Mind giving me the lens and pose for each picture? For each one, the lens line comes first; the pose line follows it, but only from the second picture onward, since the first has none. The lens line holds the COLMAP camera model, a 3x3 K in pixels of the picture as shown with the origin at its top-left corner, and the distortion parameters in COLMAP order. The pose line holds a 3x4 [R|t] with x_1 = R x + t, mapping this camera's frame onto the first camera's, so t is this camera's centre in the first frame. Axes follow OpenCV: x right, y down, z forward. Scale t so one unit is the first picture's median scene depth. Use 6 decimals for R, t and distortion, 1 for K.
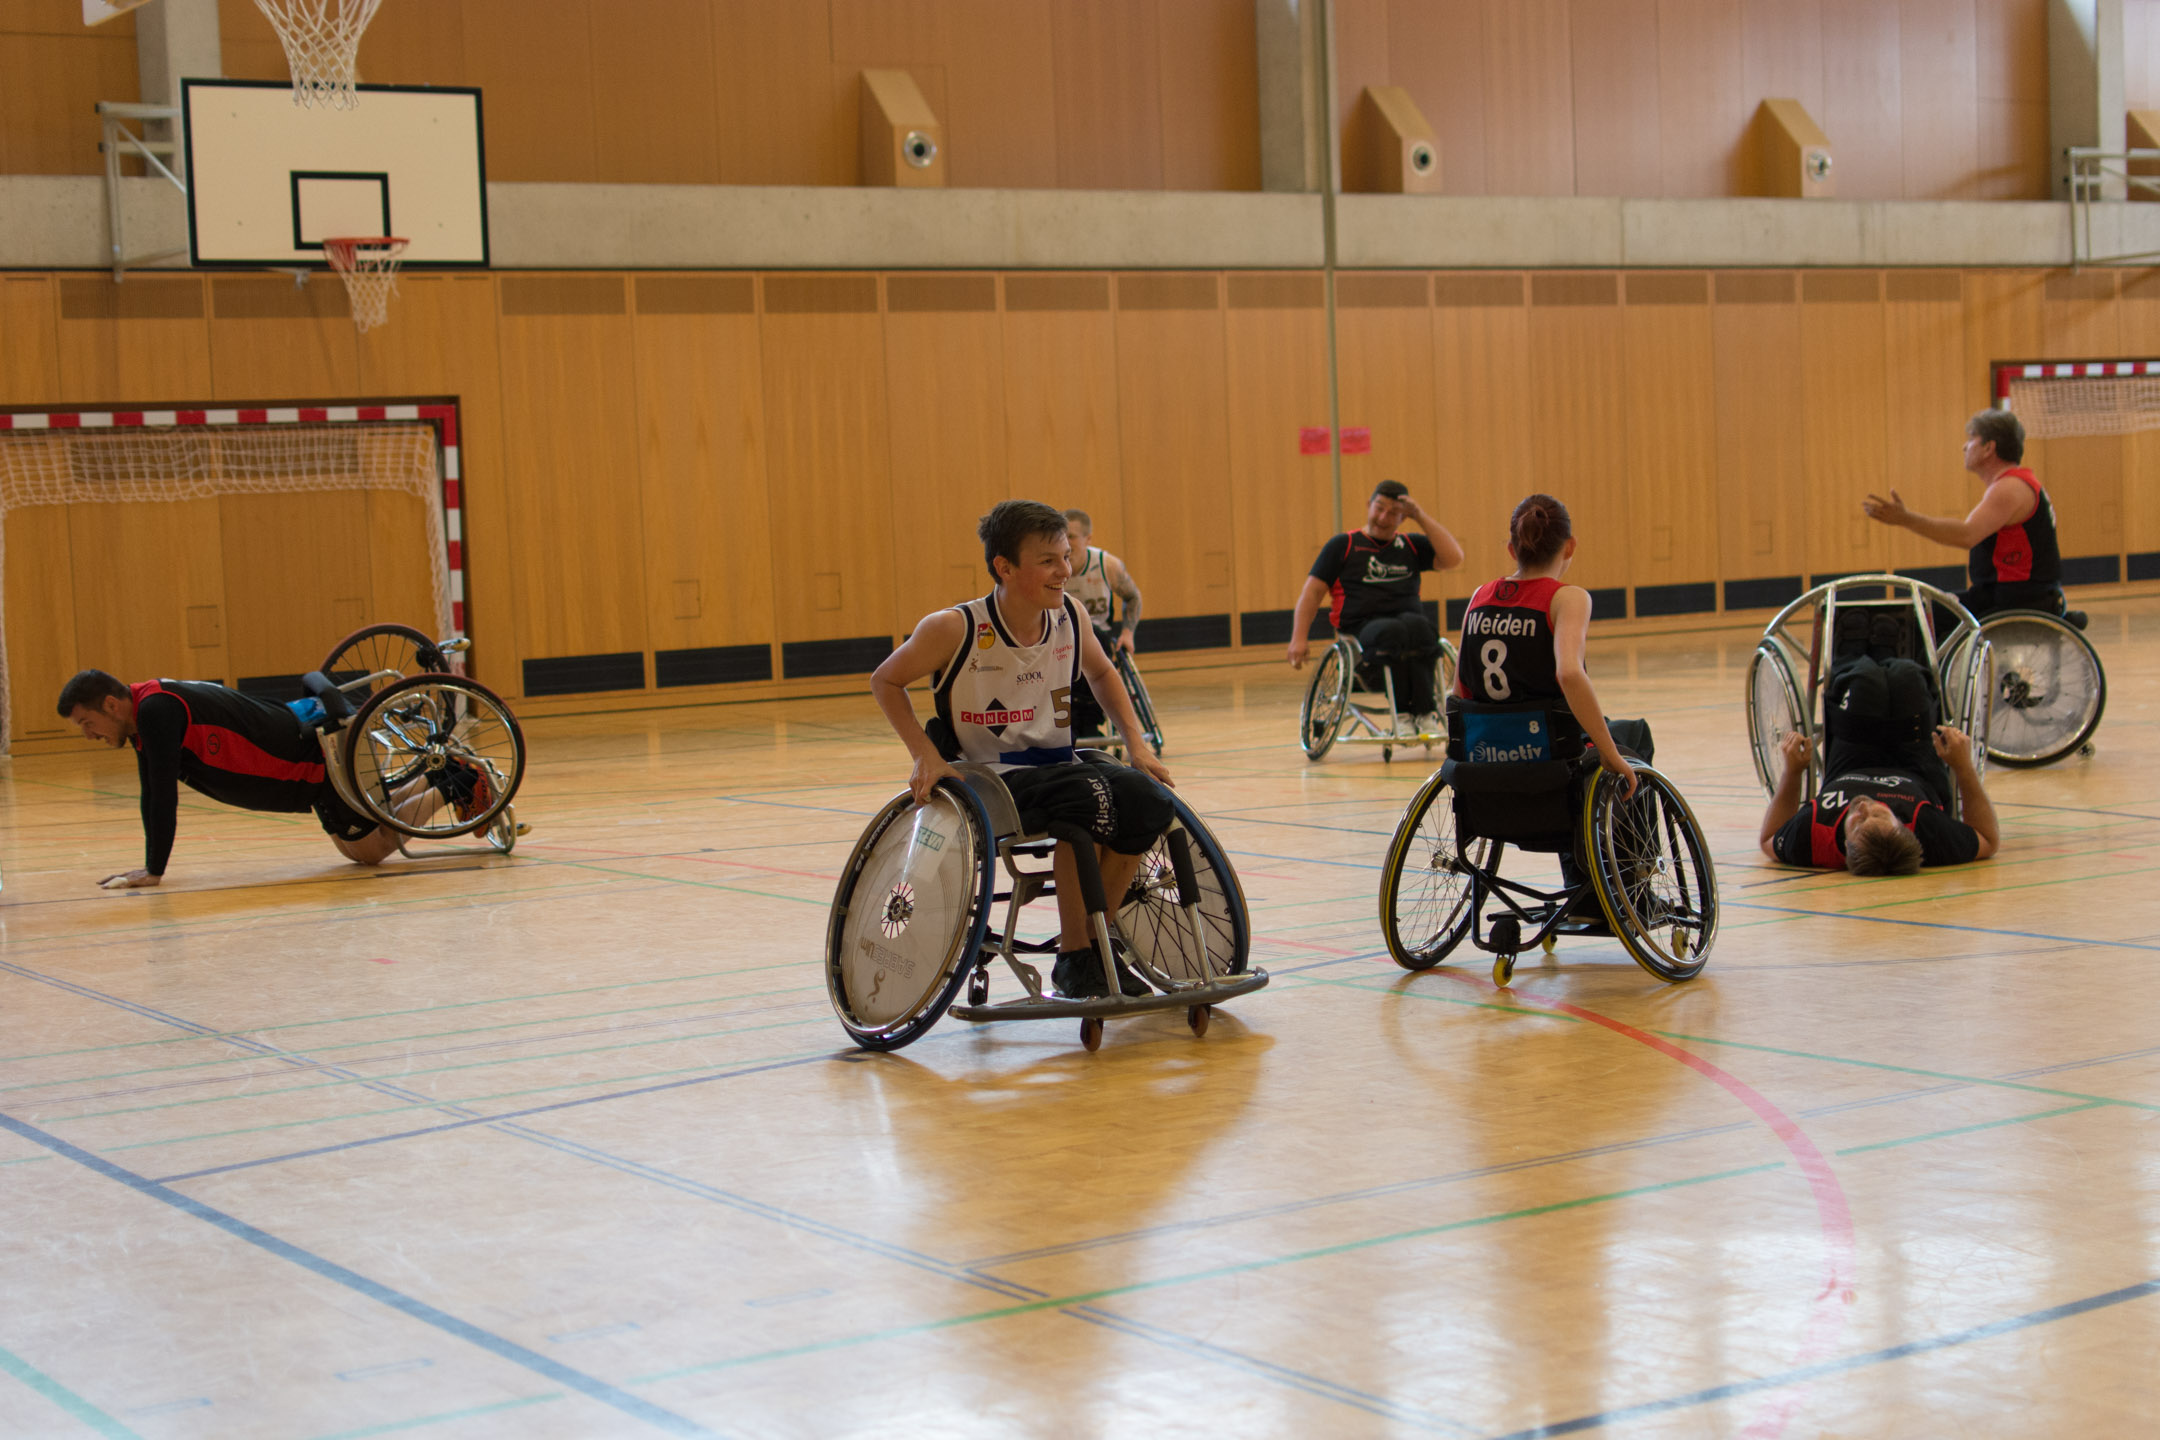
lens RADIAL K [[3421.4, 0, 1118.7], [0, 3421.4, 773.4], [0, 0, 1]] dist [0.030965, -0.047078]
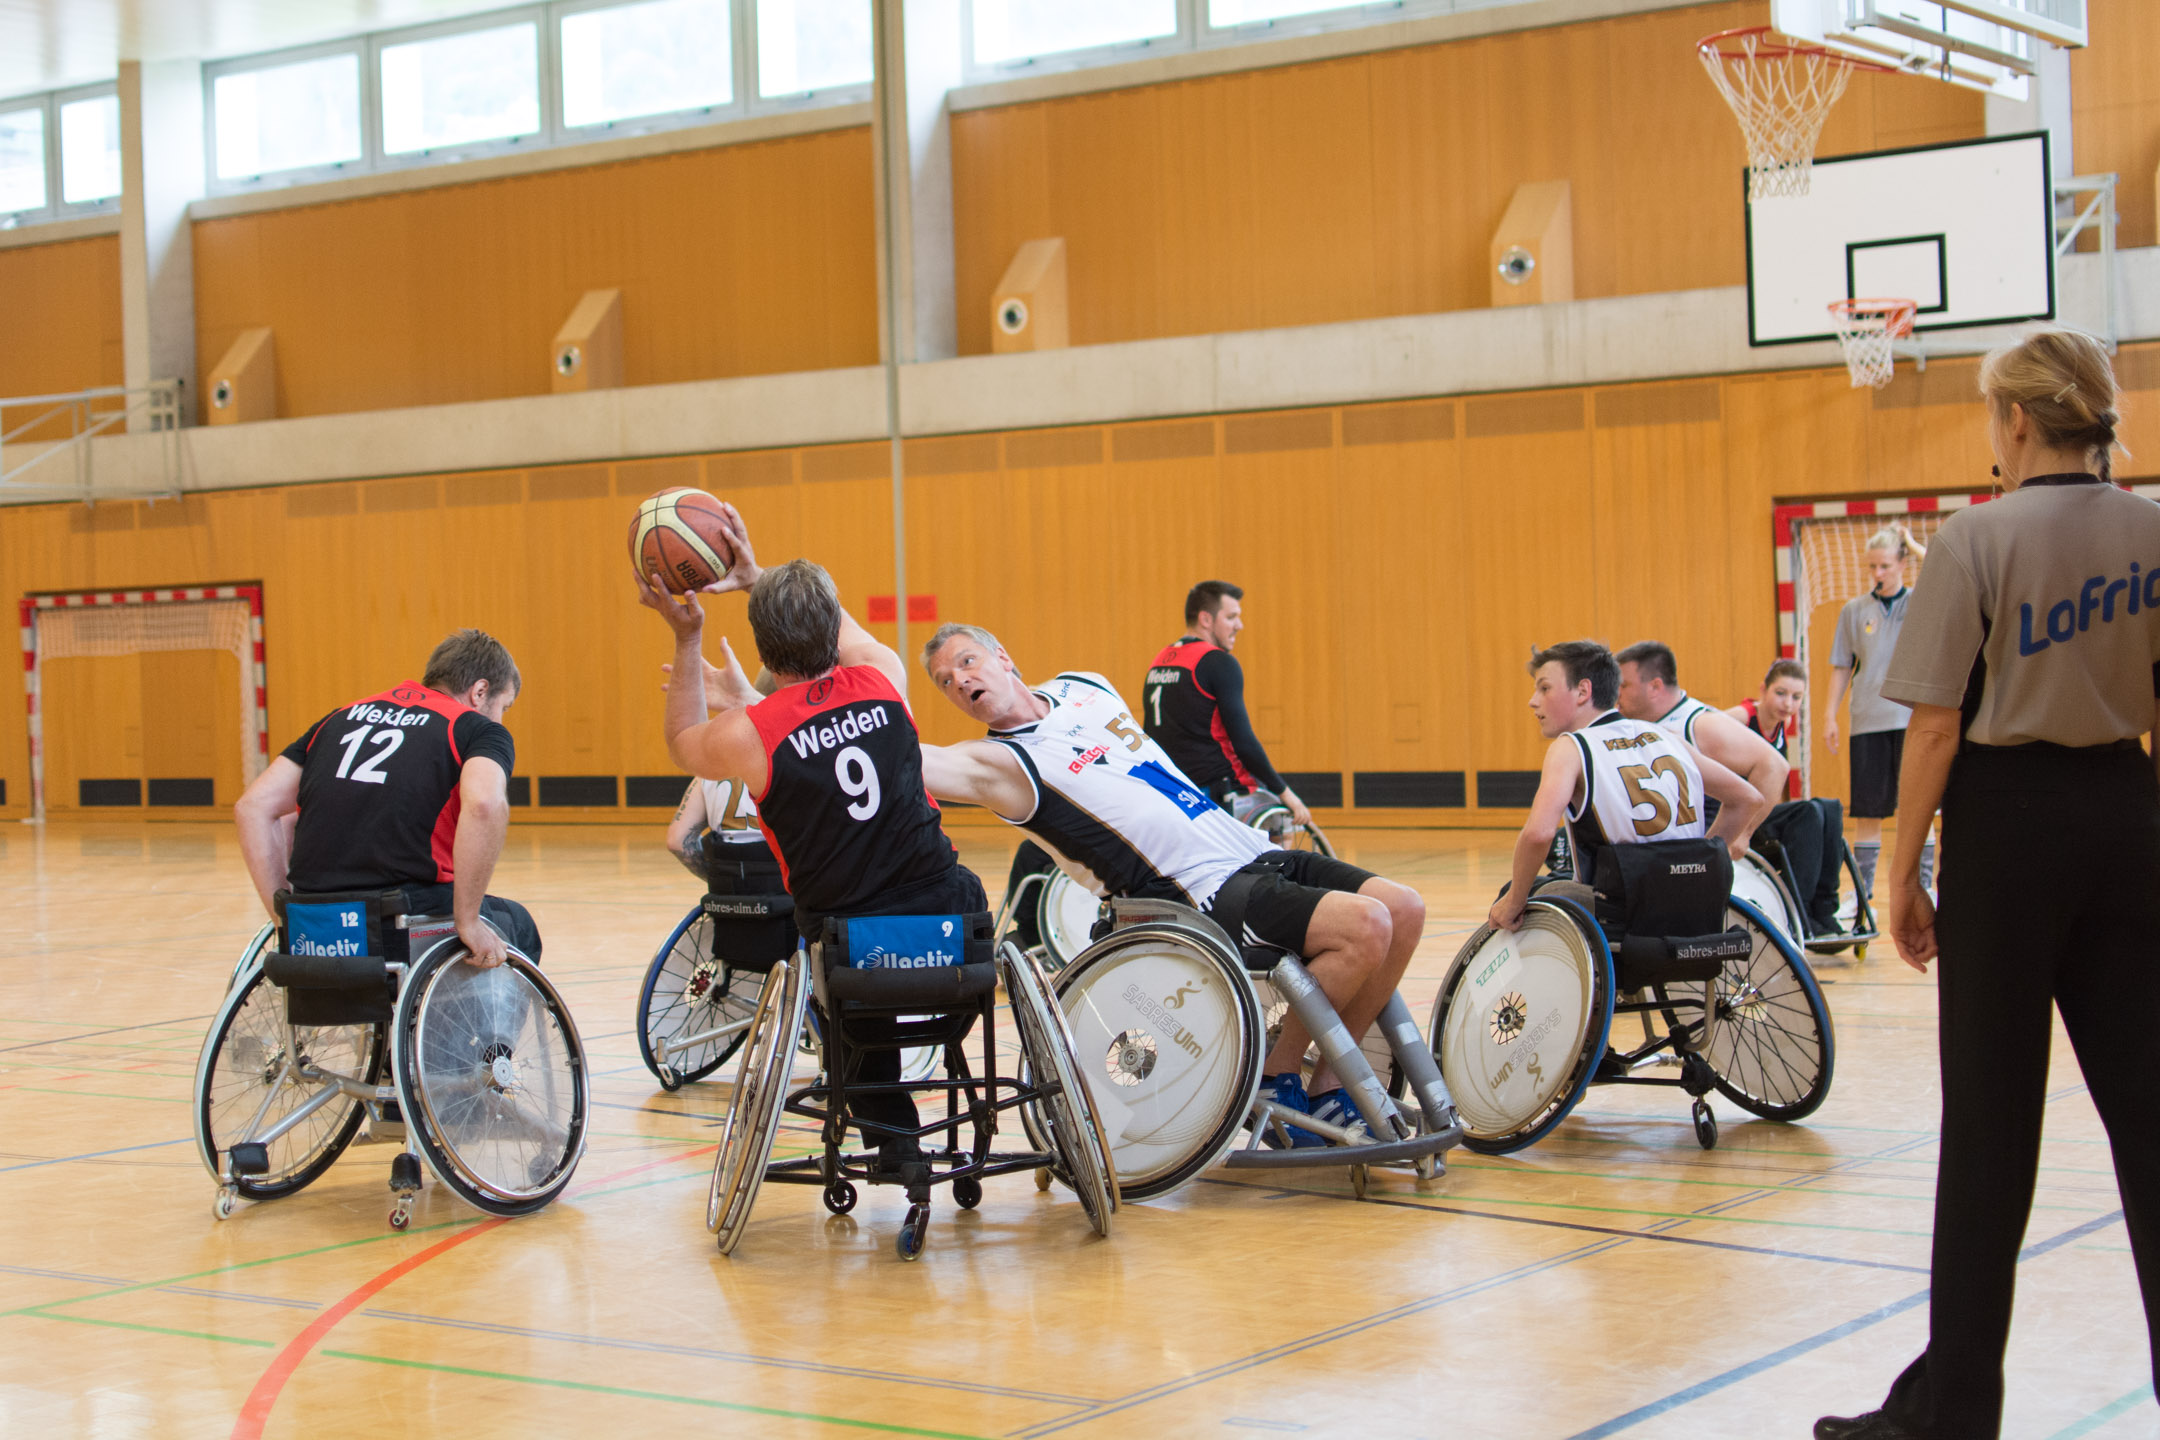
lens RADIAL K [[3567.1, 0, 1043.1], [0, 3567.1, 647.8], [0, 0, 1]] dist [0.022056, -0.035110]
pose [[0.365404, 0.031389, -0.930319, 1.185467], [-0.059770, 0.998160, 0.010202, -0.111984], [0.928928, 0.051877, 0.366608, 0.744370]]
